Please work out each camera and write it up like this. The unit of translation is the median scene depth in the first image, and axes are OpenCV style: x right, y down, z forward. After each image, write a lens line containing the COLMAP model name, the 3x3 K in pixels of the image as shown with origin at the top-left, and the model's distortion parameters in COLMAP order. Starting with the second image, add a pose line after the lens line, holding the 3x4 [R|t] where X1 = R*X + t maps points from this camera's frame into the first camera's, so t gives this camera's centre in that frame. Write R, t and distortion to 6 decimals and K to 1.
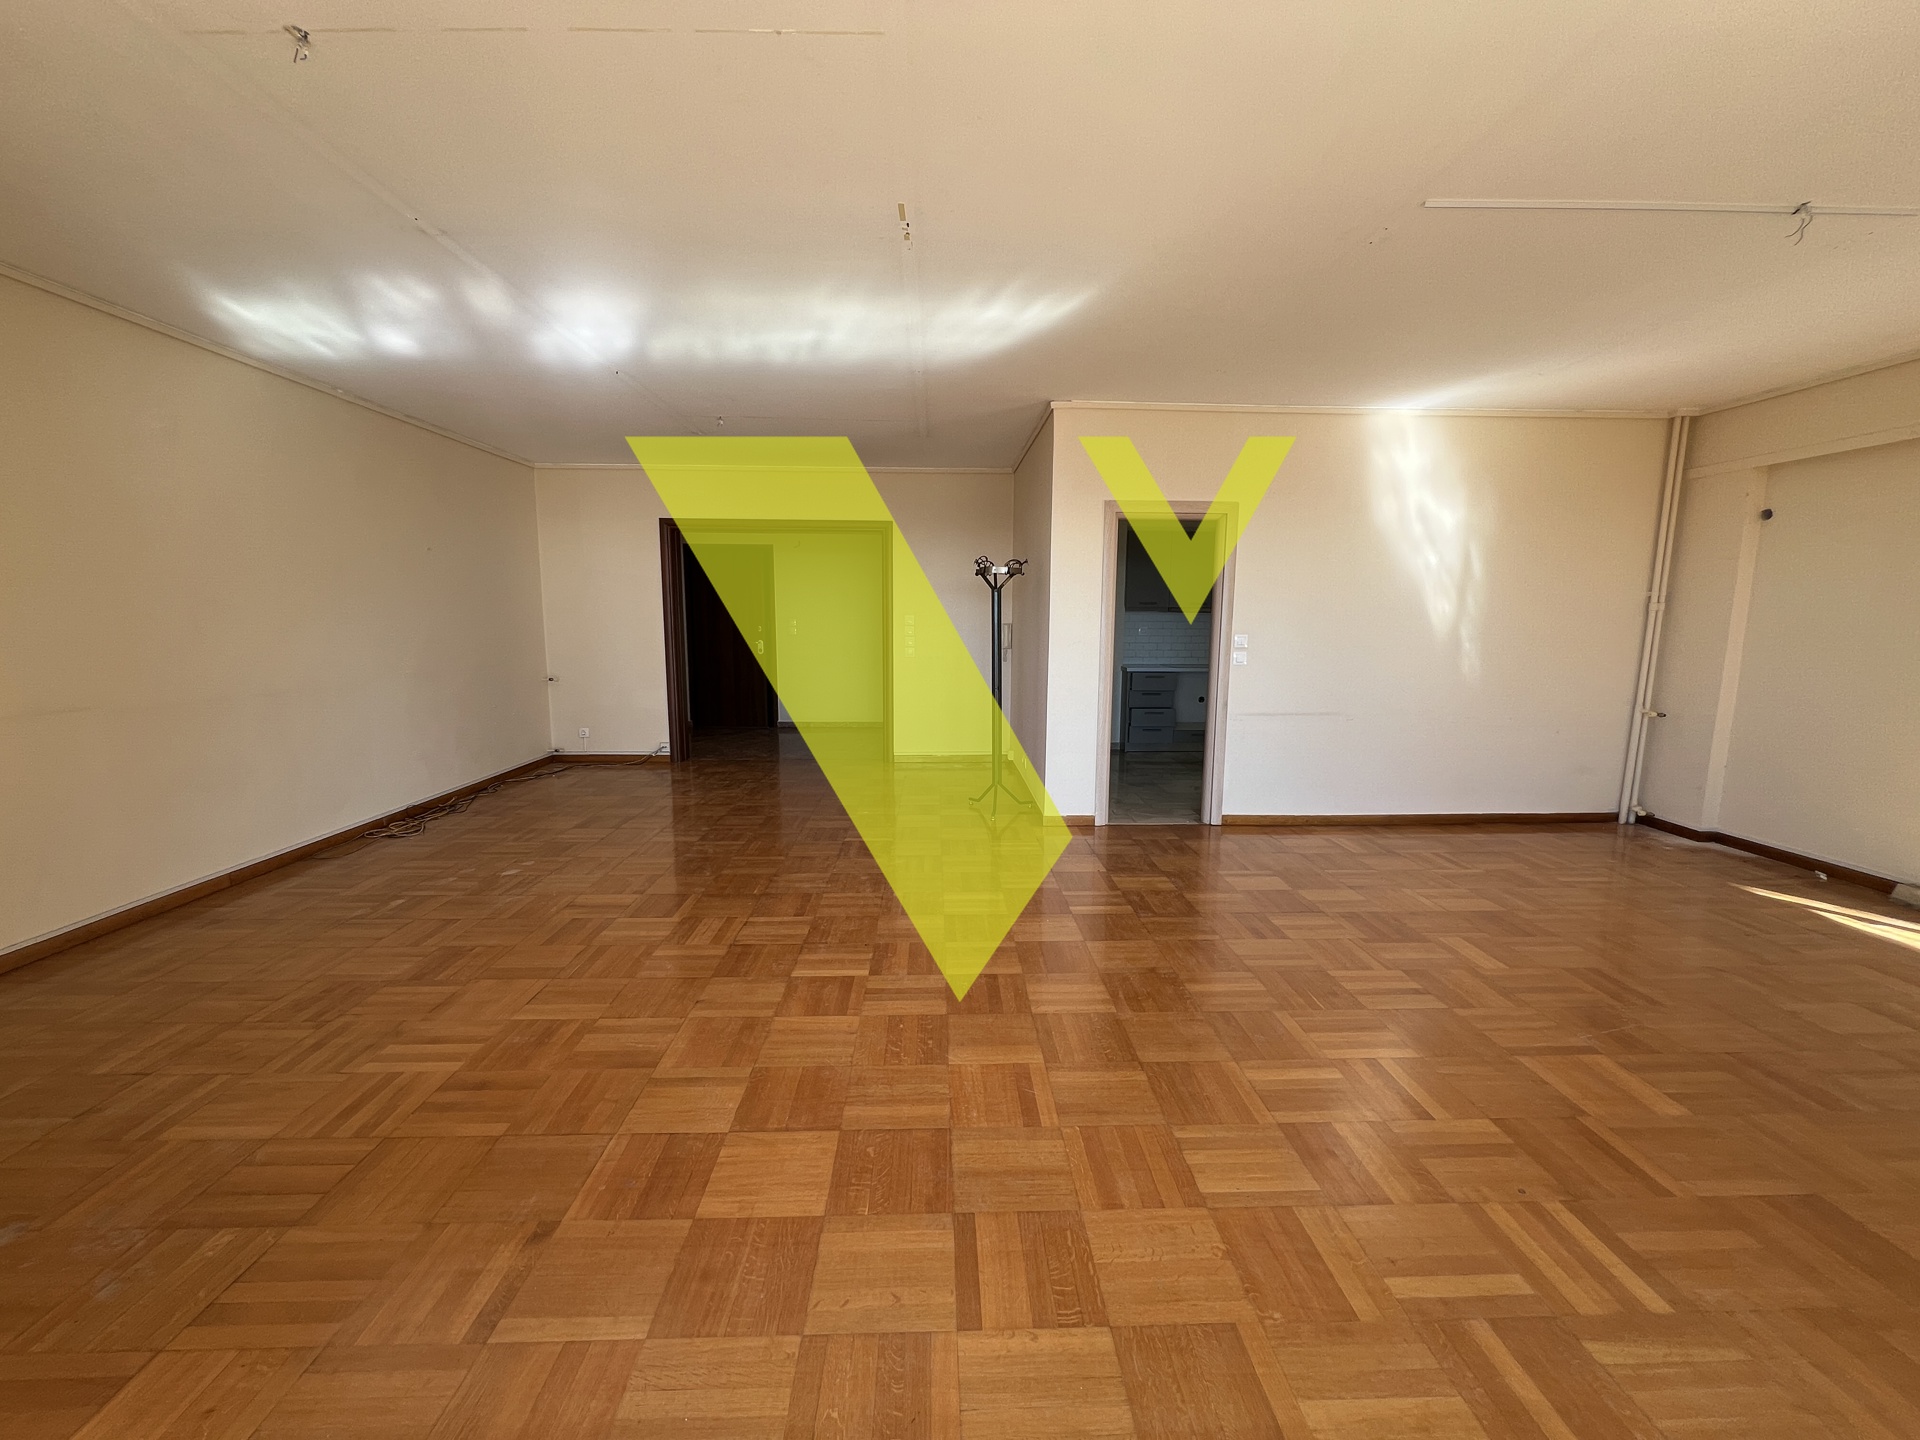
lens RADIAL K [[766.0, 0, 962.7], [0, 766.0, 720.0], [0, 0, 1]] dist [-0.003917, 0.000786]
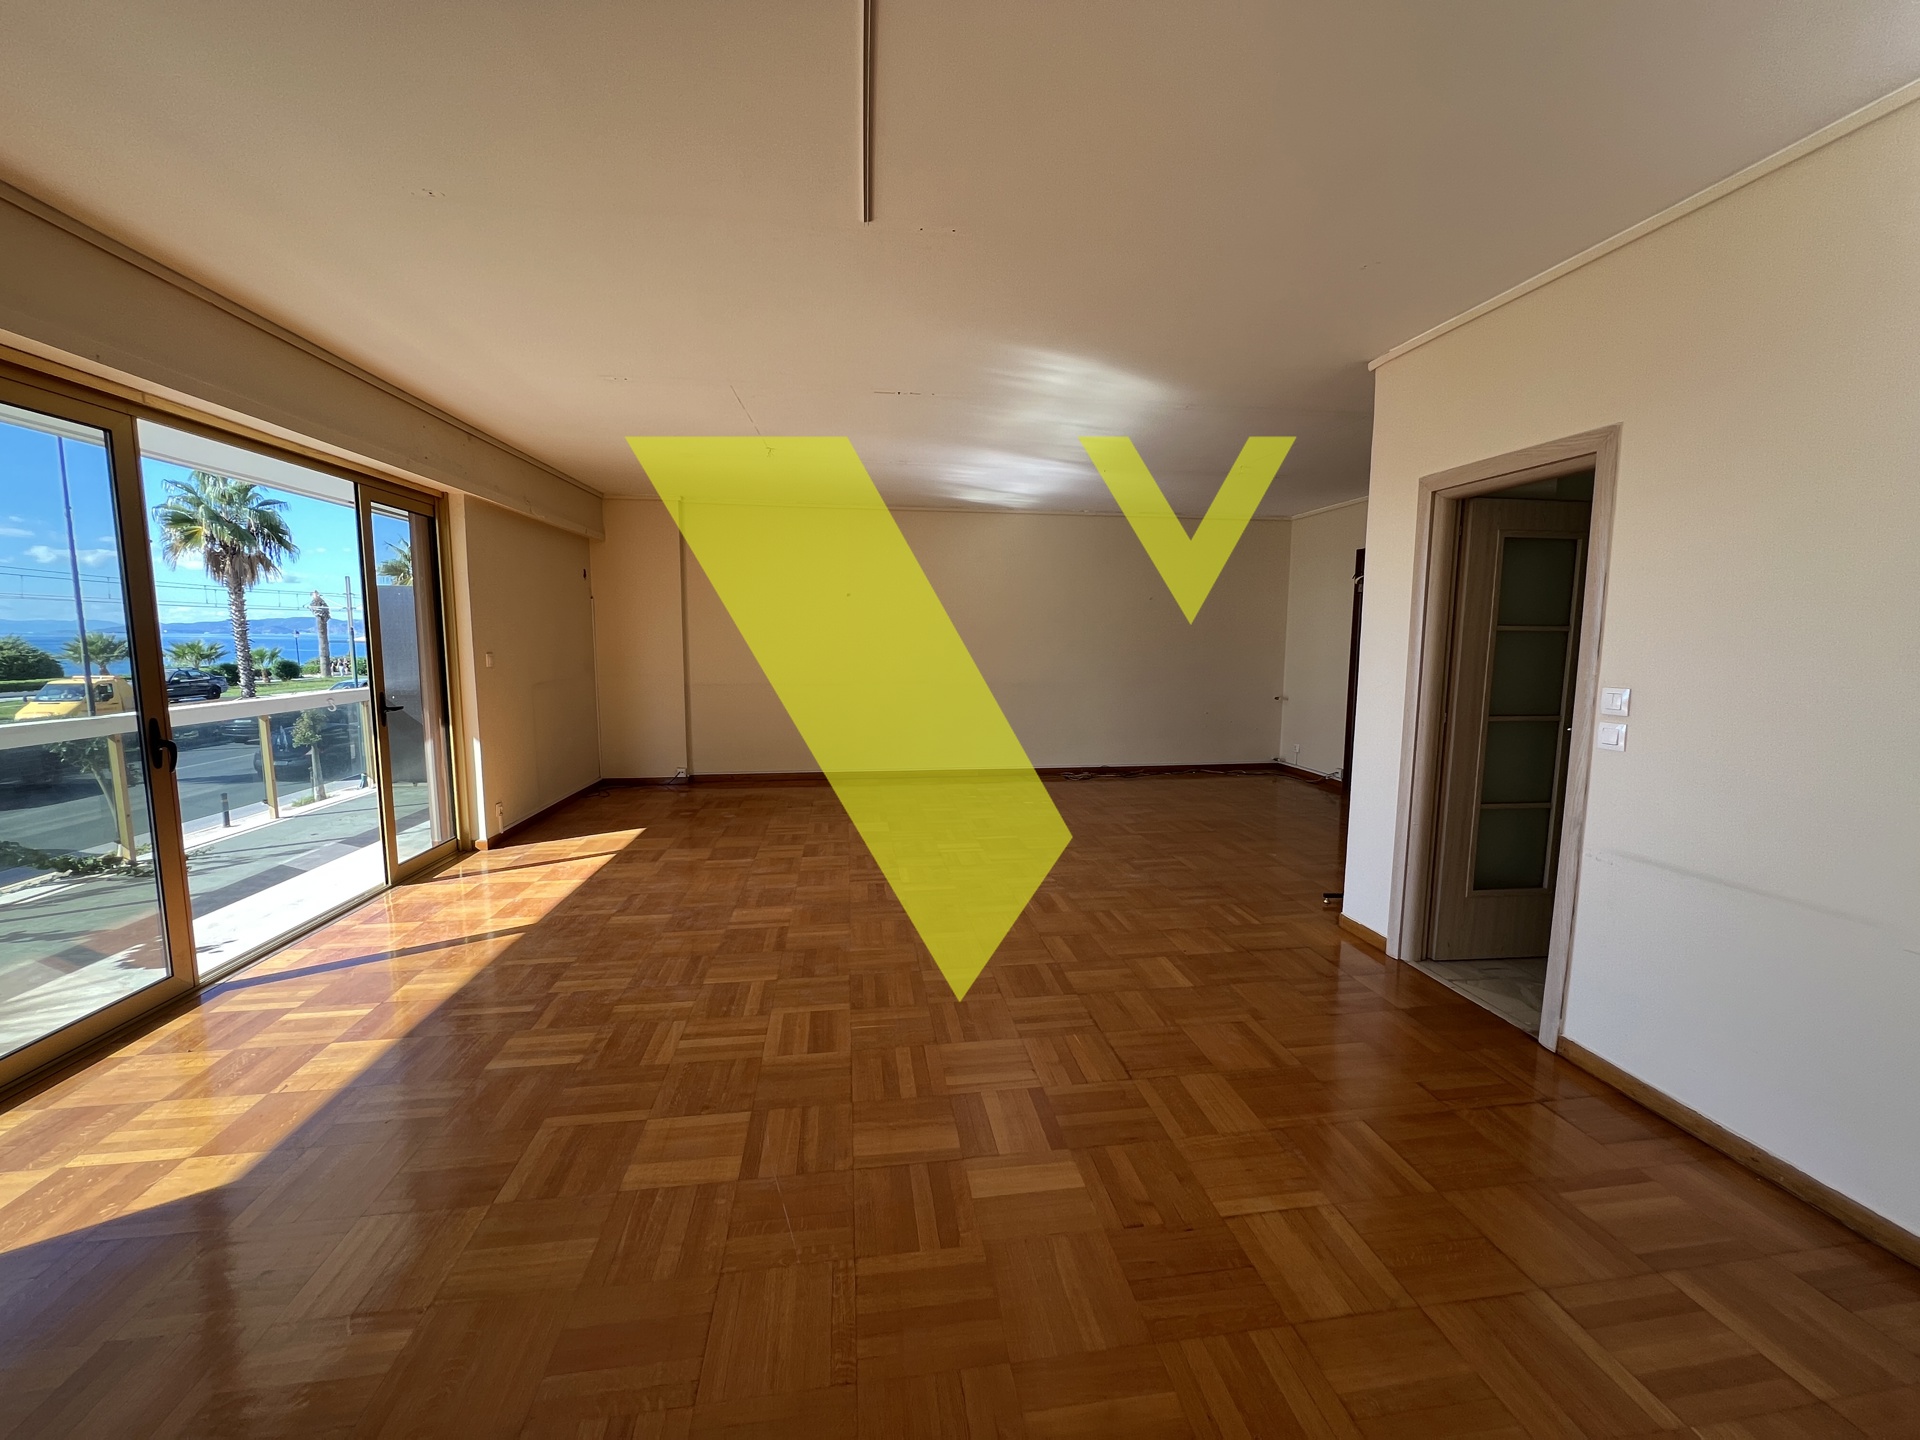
lens RADIAL K [[766.0, 0, 960.2], [0, 766.0, 722.8], [0, 0, 1]] dist [-0.003917, 0.000786]
pose [[0.110391, 0.105405, -0.988283, 0.832119], [-0.136219, 0.986582, 0.090008, -0.079374], [0.984509, 0.124687, 0.123268, 0.548535]]
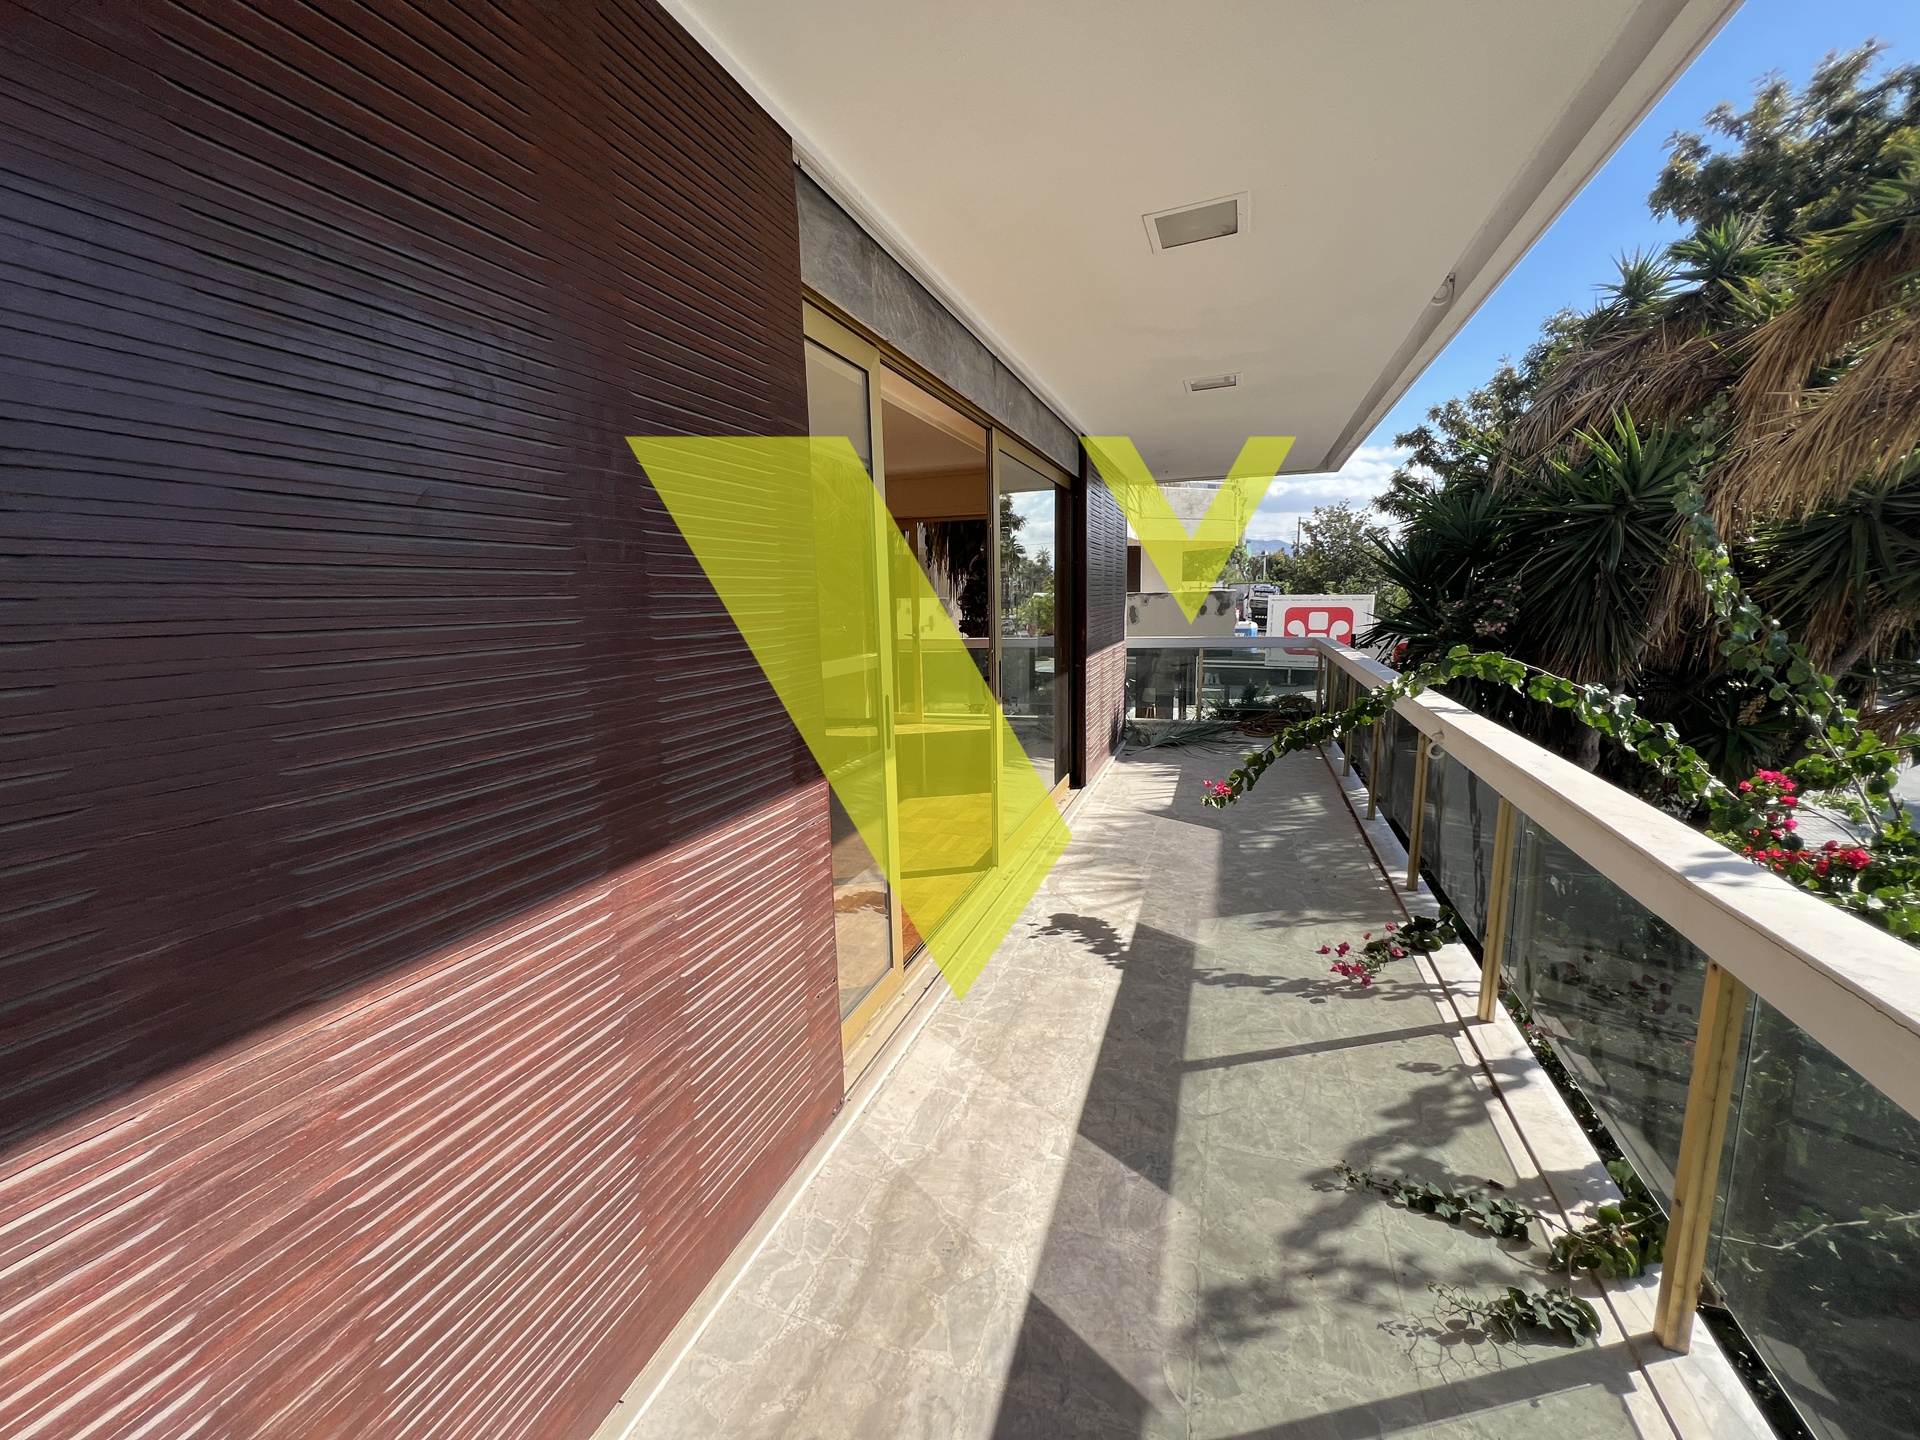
lens RADIAL K [[766.0, 0, 960.1], [0, 766.0, 720.7], [0, 0, 1]] dist [-0.003917, 0.000786]
pose [[0.343426, -0.166909, 0.924229, -0.614756], [0.149352, 0.981264, 0.121713, 0.014254], [-0.927228, 0.096237, 0.361920, -0.256837]]
